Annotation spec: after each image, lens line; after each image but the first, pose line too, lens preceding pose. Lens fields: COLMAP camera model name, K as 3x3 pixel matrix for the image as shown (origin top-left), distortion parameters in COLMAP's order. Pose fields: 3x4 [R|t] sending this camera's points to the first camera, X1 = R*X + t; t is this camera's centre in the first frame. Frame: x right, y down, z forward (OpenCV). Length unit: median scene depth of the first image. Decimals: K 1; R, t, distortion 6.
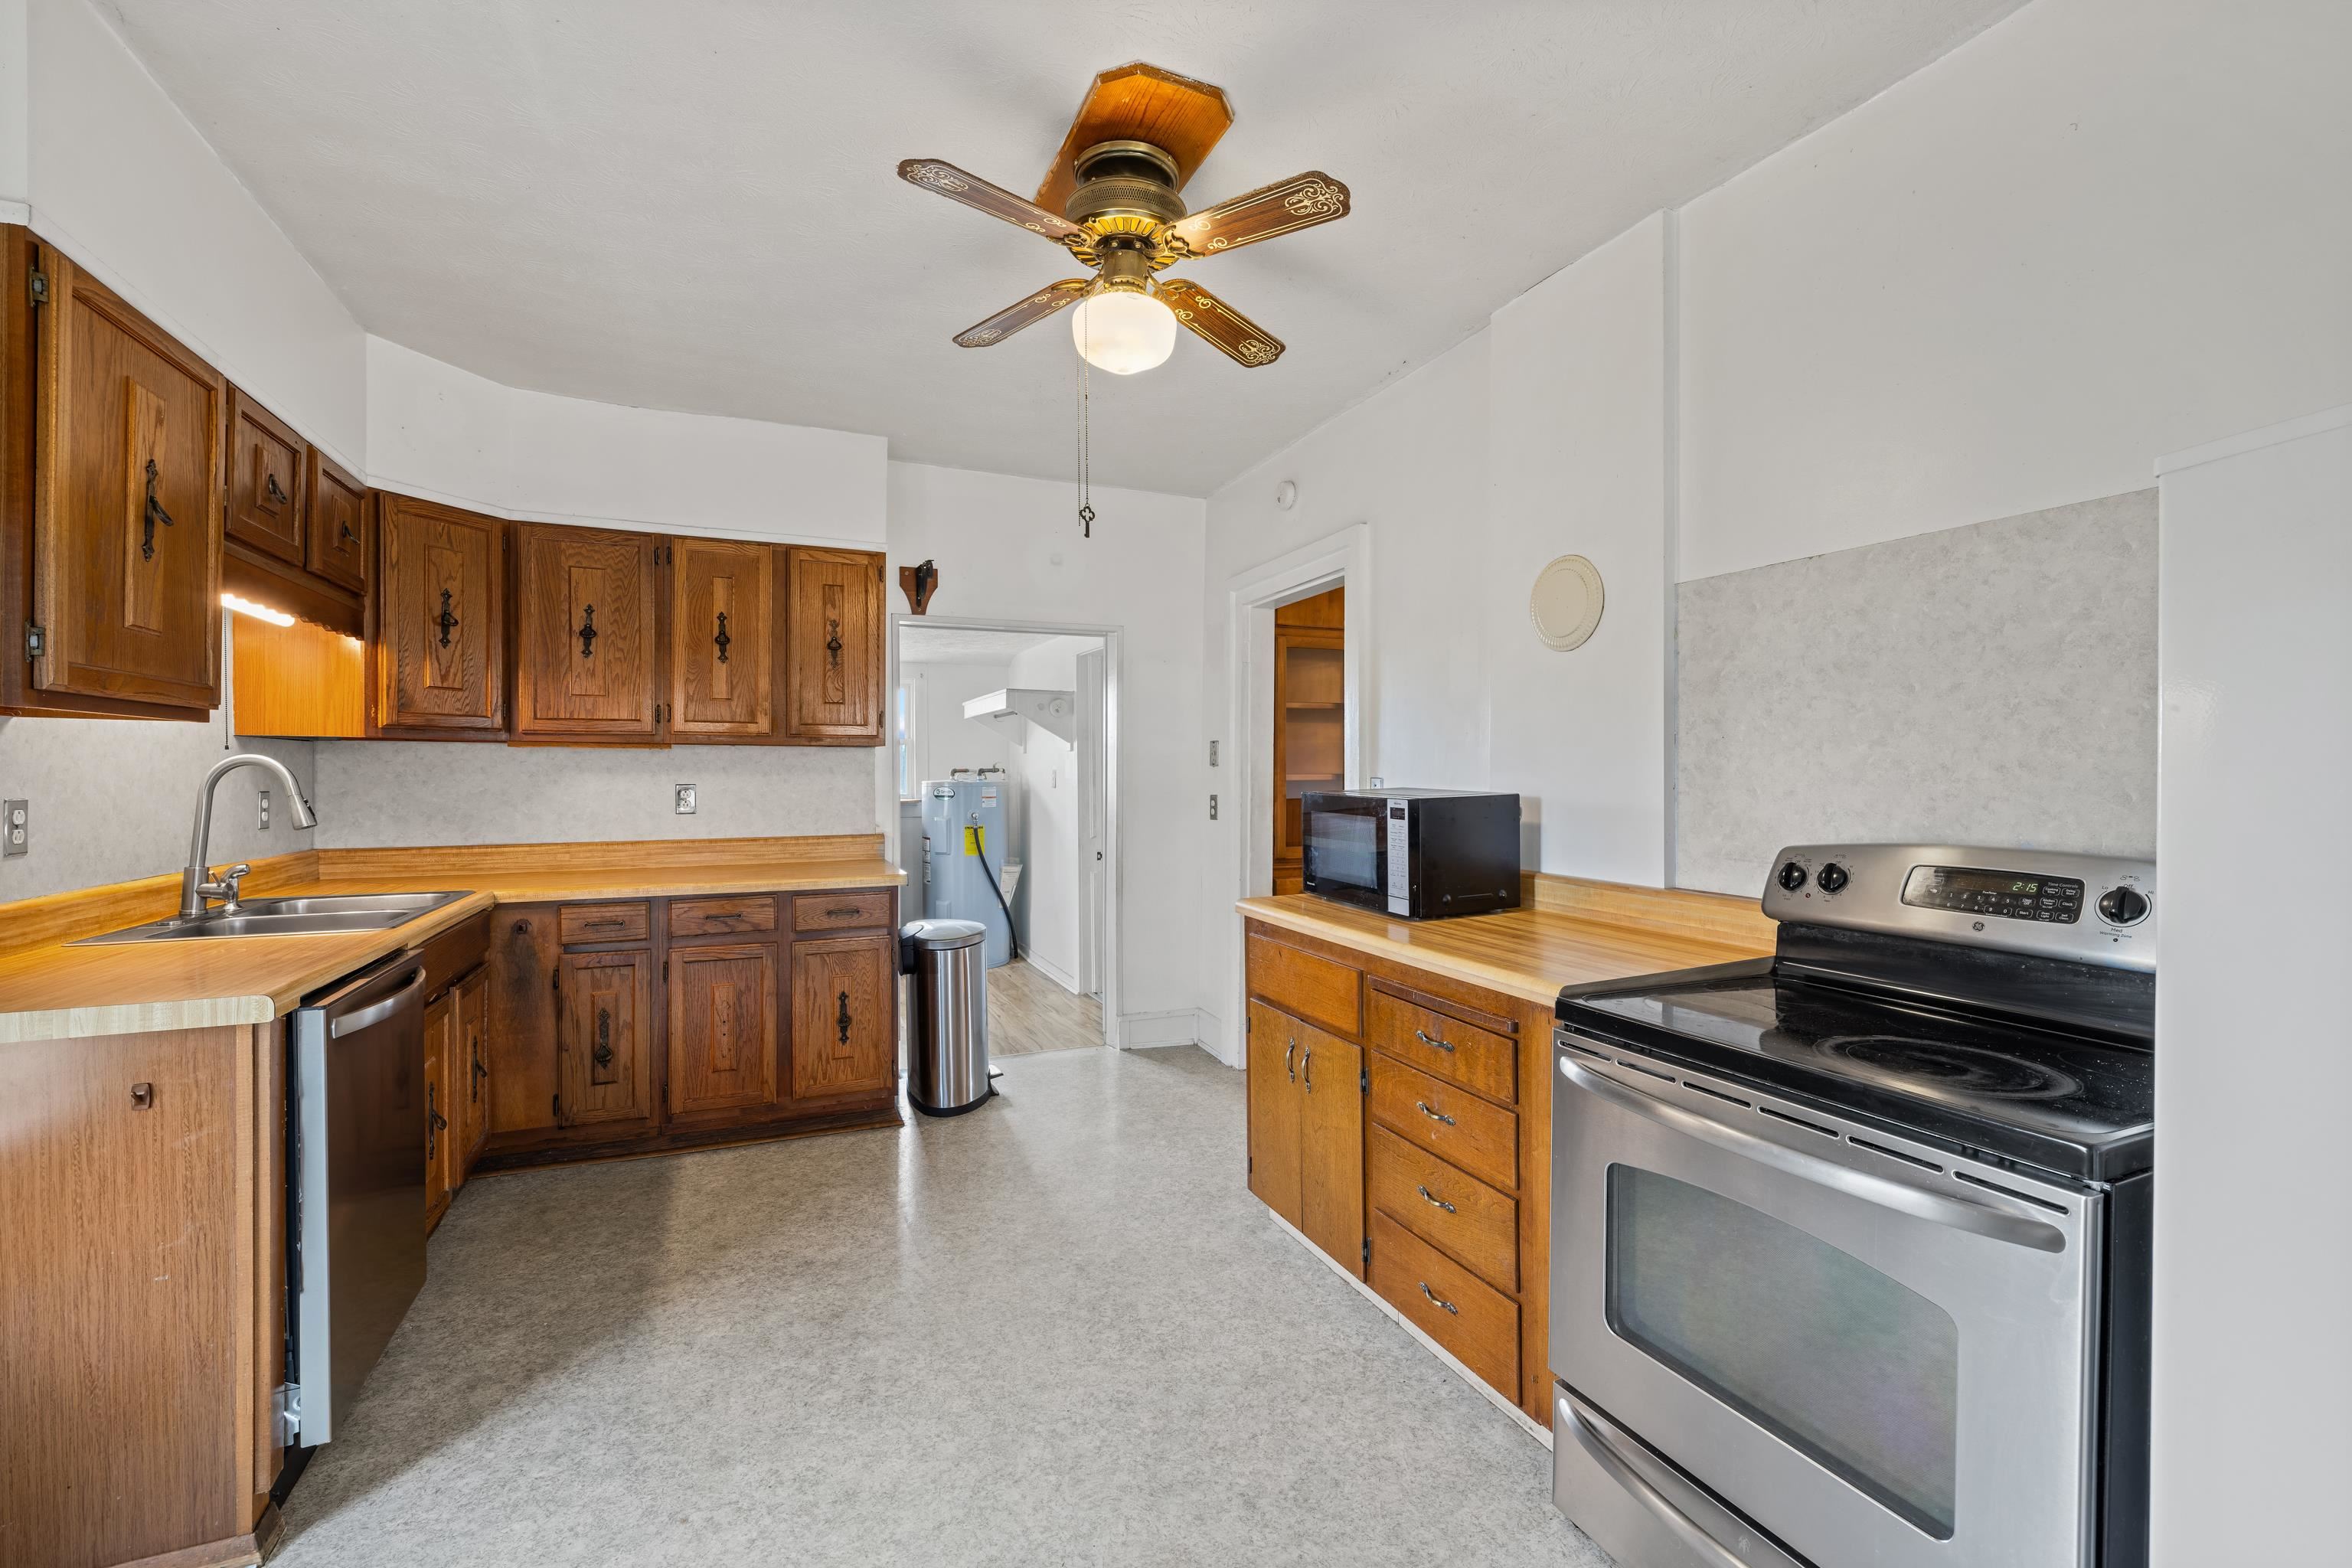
lens RADIAL K [[994.5, 0, 1180.1], [0, 994.5, 770.3], [0, 0, 1]] dist [-0.000336, 0.000169]
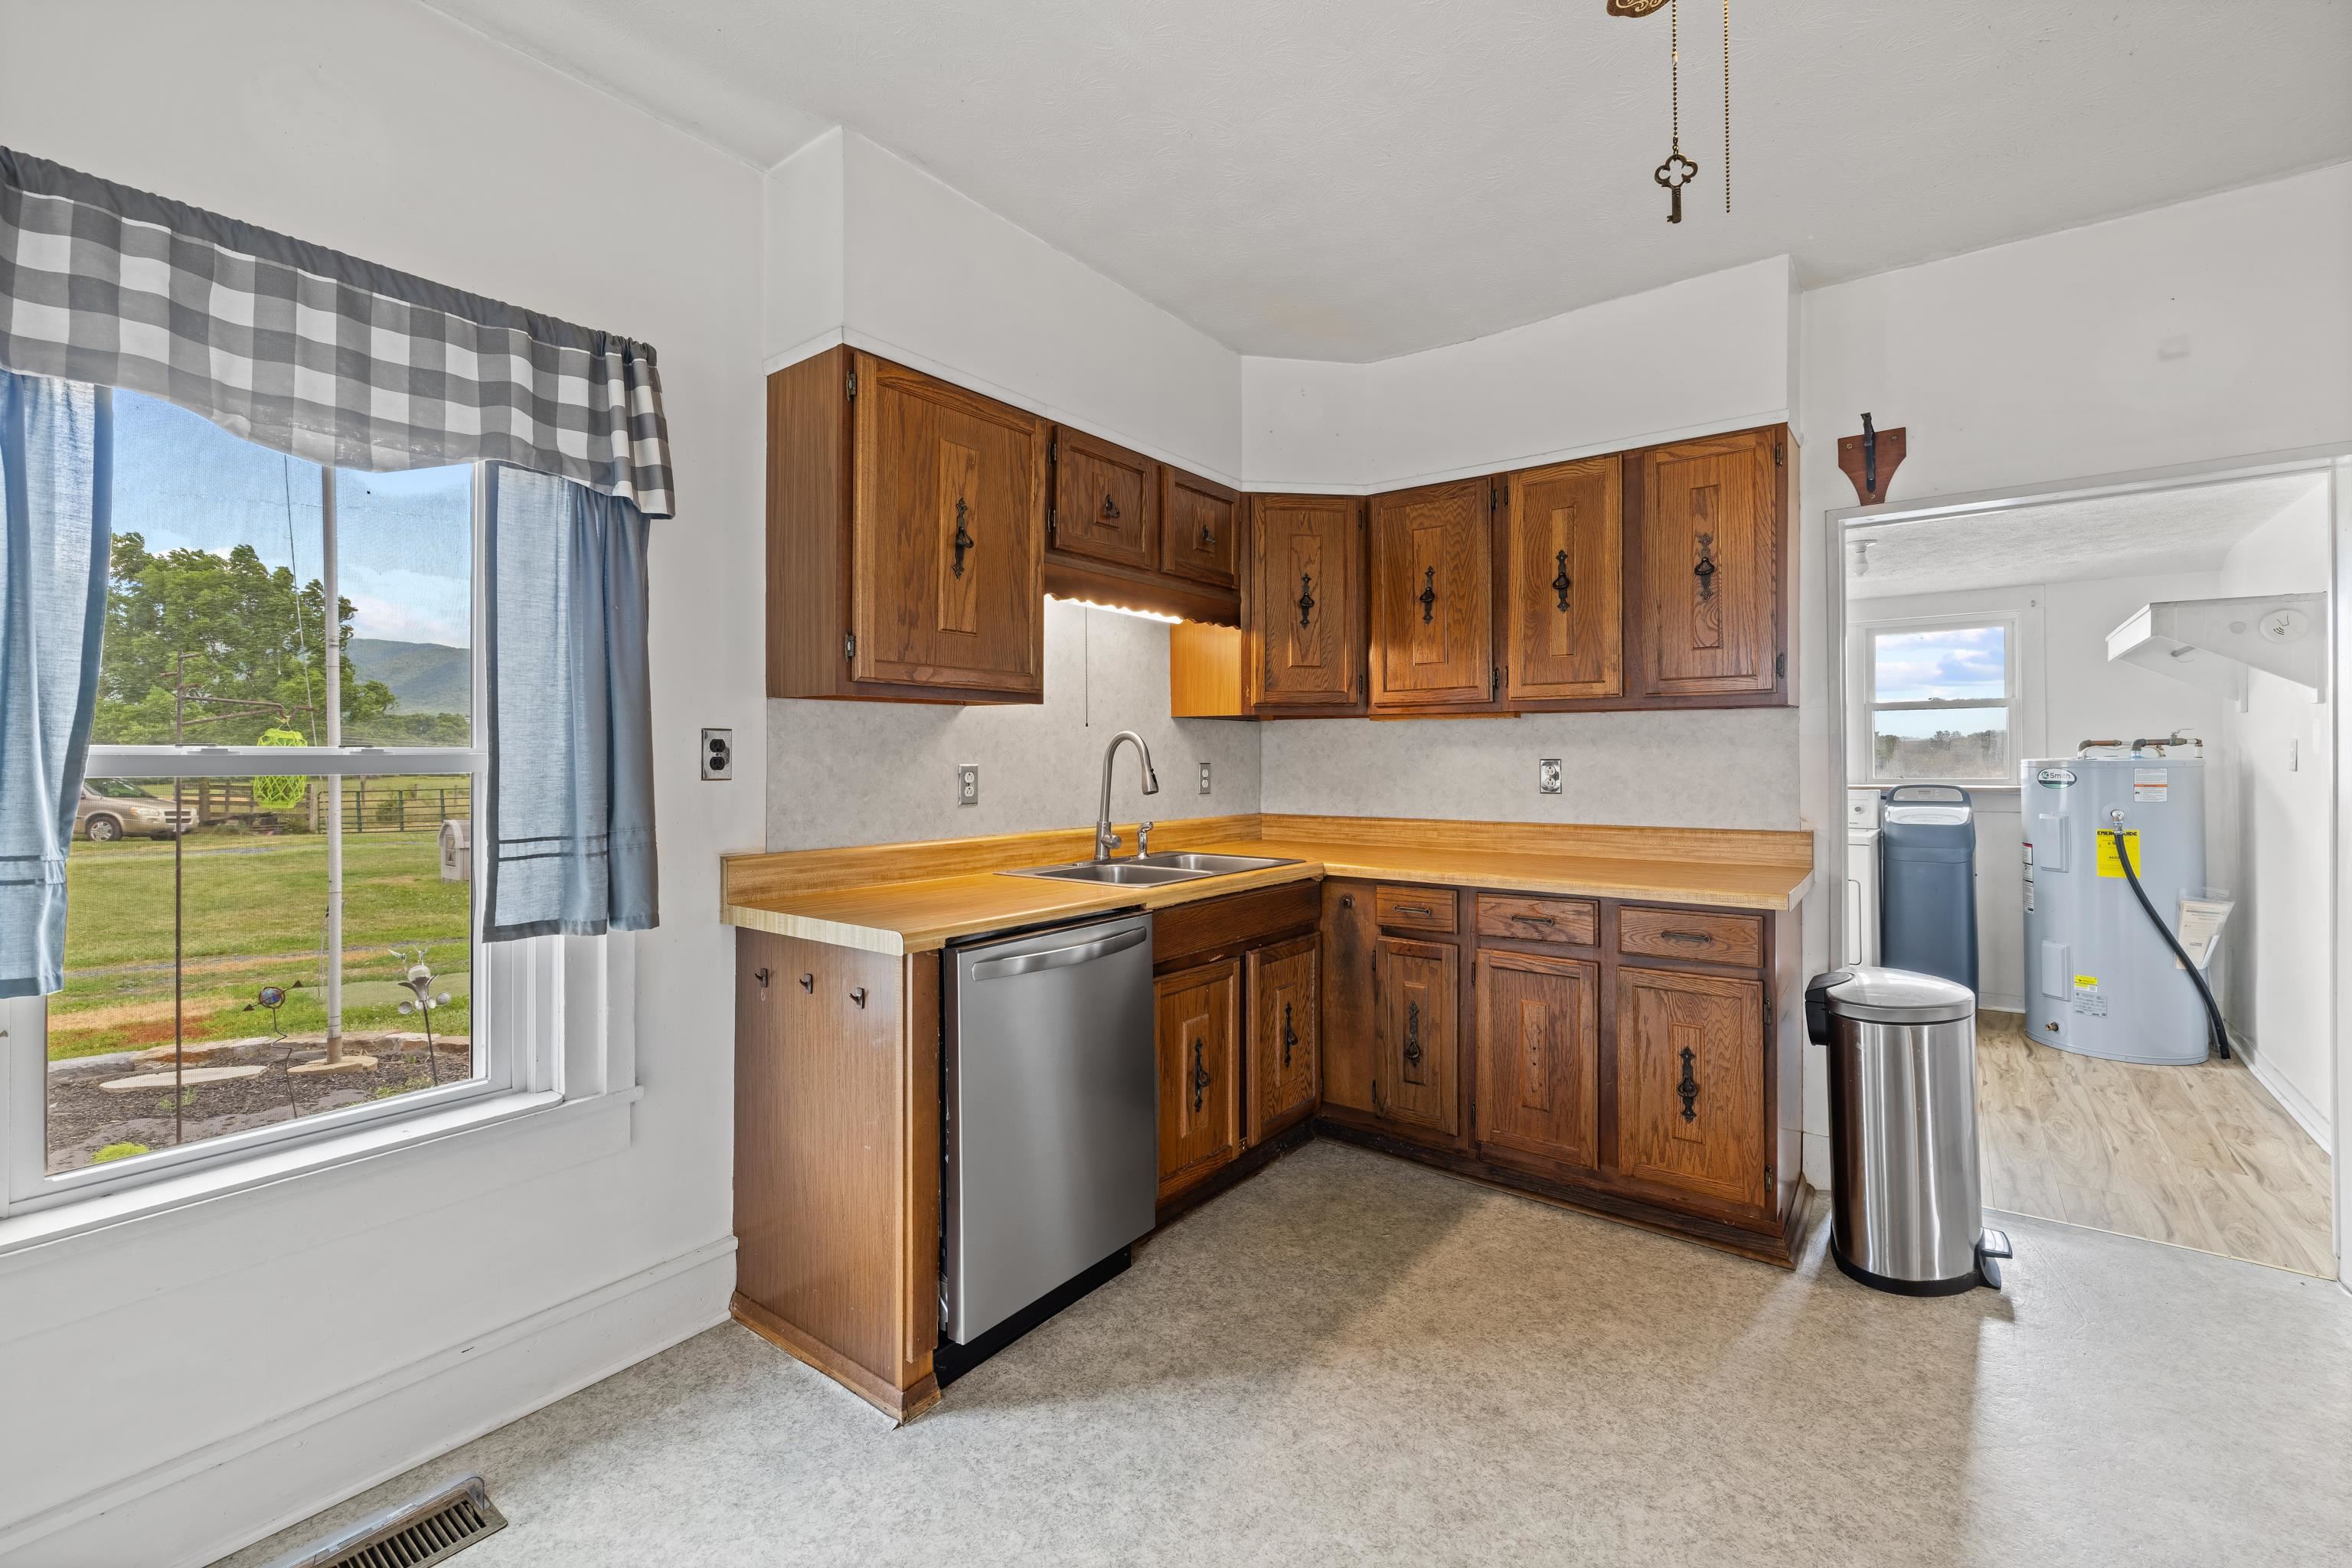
lens RADIAL K [[1006.1, 0, 1177.9], [0, 1006.1, 750.9], [0, 0, 1]] dist [-0.000618, 0.000340]
pose [[0.482512, -0.005832, -0.875870, 0.132947], [0.005110, 0.999980, -0.003844, 0.010500], [0.875875, -0.002621, 0.482531, 0.363167]]
